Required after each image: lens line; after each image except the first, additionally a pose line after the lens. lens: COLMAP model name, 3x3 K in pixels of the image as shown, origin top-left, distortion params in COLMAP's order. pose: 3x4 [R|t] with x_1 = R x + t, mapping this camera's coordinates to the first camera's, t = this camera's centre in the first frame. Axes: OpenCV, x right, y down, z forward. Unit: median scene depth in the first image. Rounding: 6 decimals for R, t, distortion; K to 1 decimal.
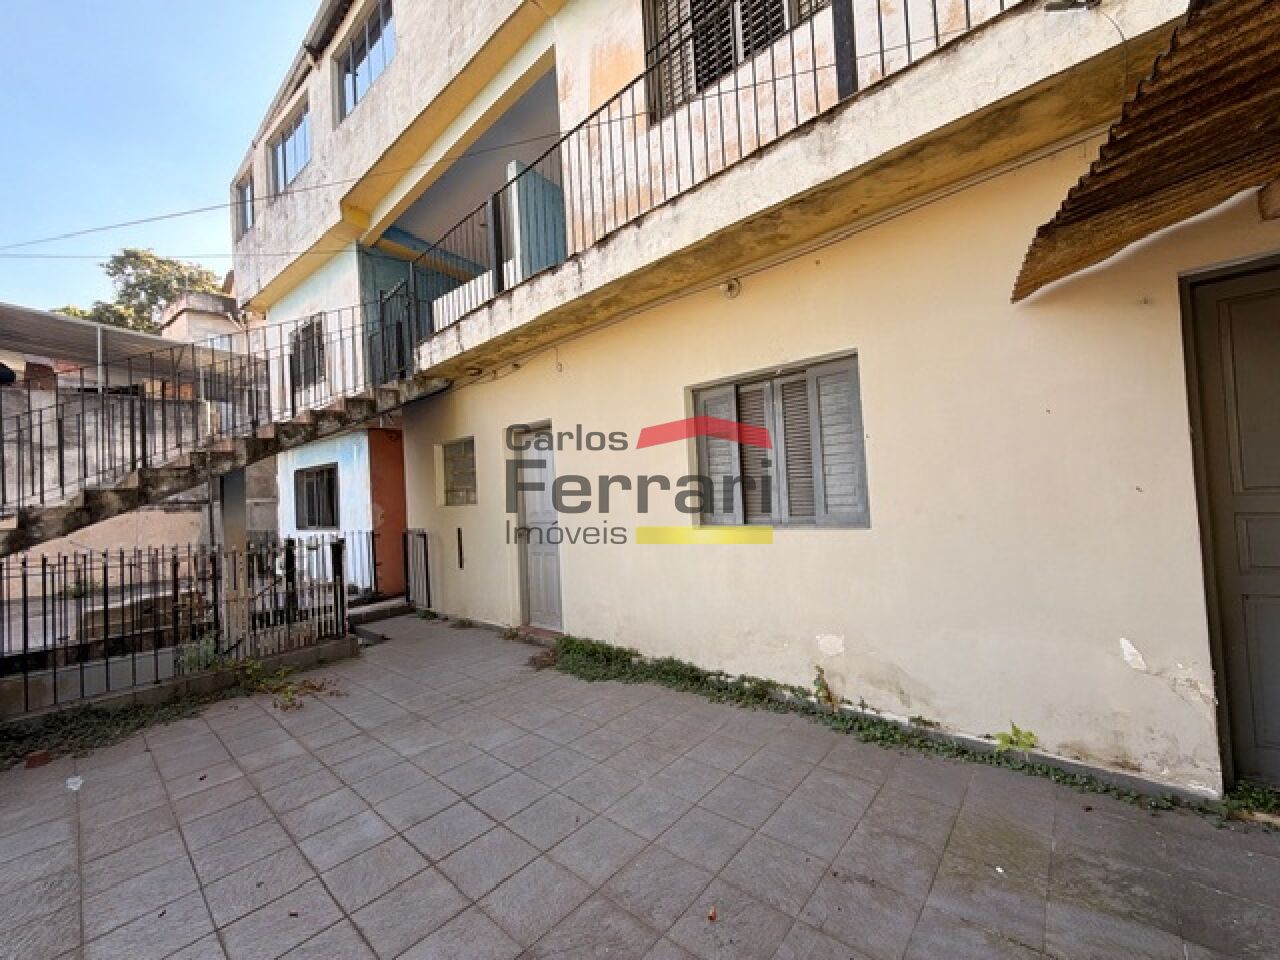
lens RADIAL K [[508.1, 0, 639.3], [0, 508.1, 481.2], [0, 0, 1]] dist [0.001124, 0.000090]
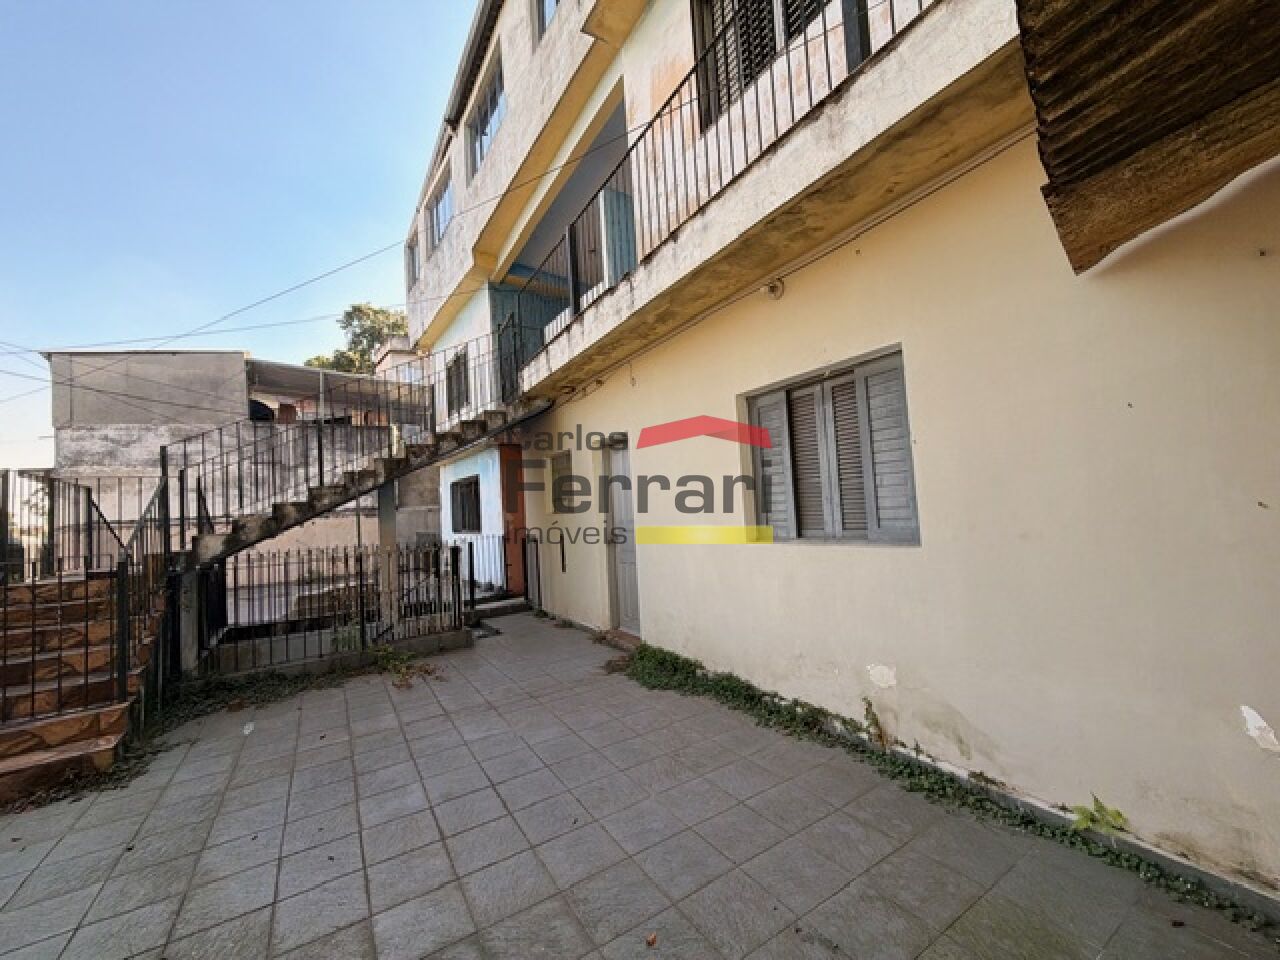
lens RADIAL K [[508.1, 0, 639.3], [0, 508.1, 481.4], [0, 0, 1]] dist [0.001124, 0.000090]
pose [[0.958255, -0.016681, -0.285427, 0.213688], [0.014777, 0.999852, -0.008822, -0.017244], [0.285532, 0.004236, 0.958360, 0.020344]]
